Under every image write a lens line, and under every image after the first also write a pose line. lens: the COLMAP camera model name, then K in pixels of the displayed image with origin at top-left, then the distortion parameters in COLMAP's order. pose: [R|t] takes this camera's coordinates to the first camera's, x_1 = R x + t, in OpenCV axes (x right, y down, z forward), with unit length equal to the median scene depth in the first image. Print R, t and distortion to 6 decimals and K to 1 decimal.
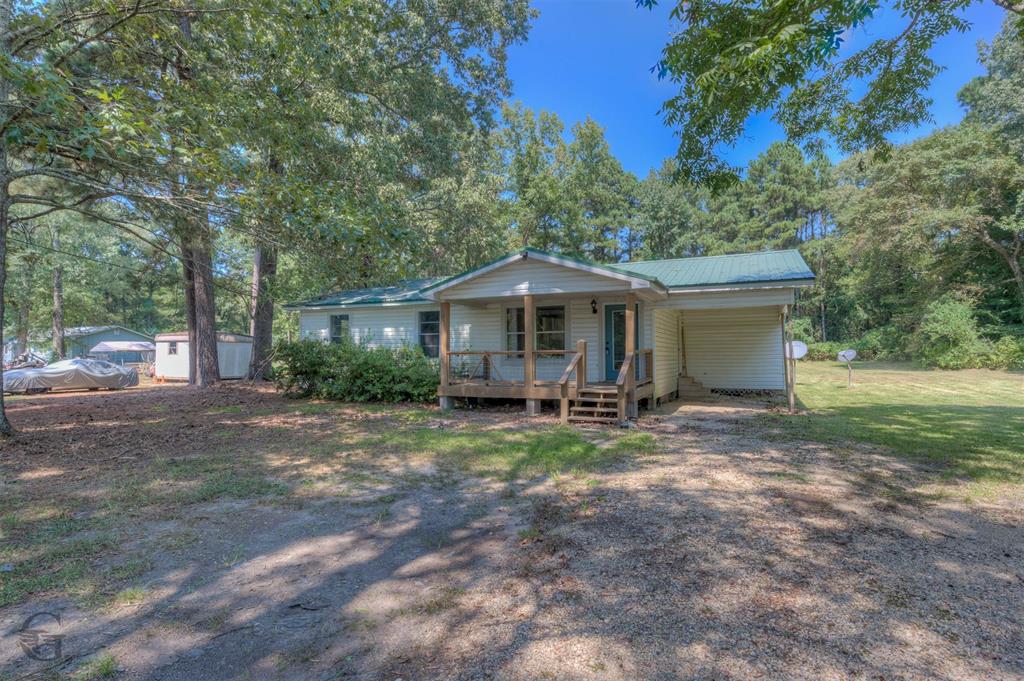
lens RADIAL K [[529.5, 0, 513.0], [0, 529.5, 343.4], [0, 0, 1]] dist [0.000897, 0.000323]
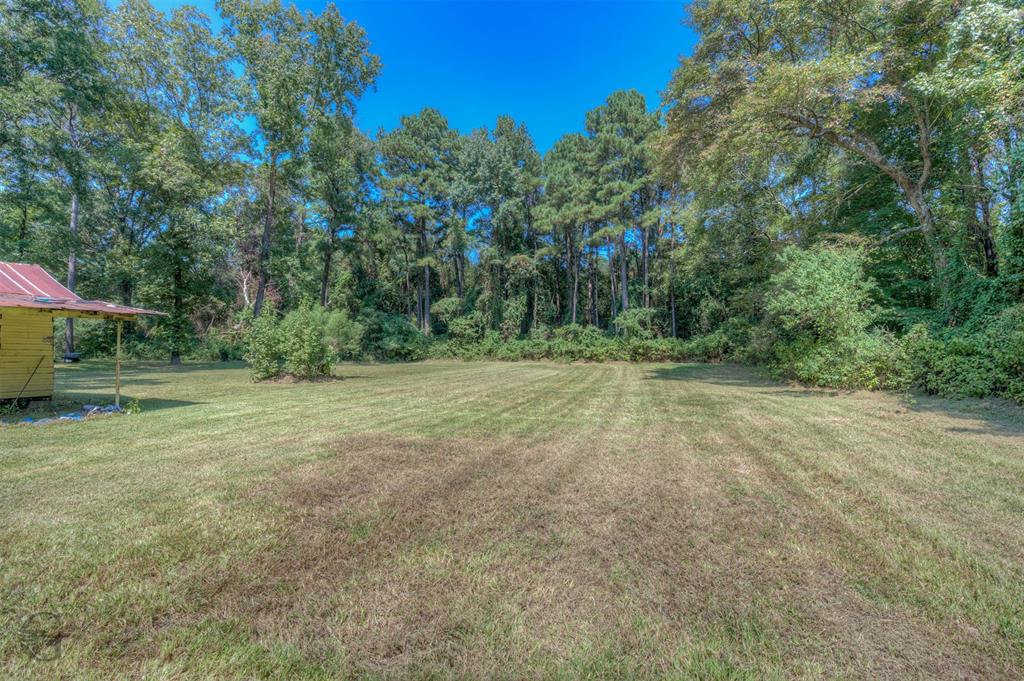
lens RADIAL K [[449.0, 0, 511.8], [0, 449.0, 342.4], [0, 0, 1]] dist [-0.003297, -0.000165]
pose [[0.994788, 0.010988, 0.101369, 0.250325], [-0.011700, 0.999911, 0.006434, 0.002706], [-0.101289, -0.007586, 0.994828, 0.307988]]
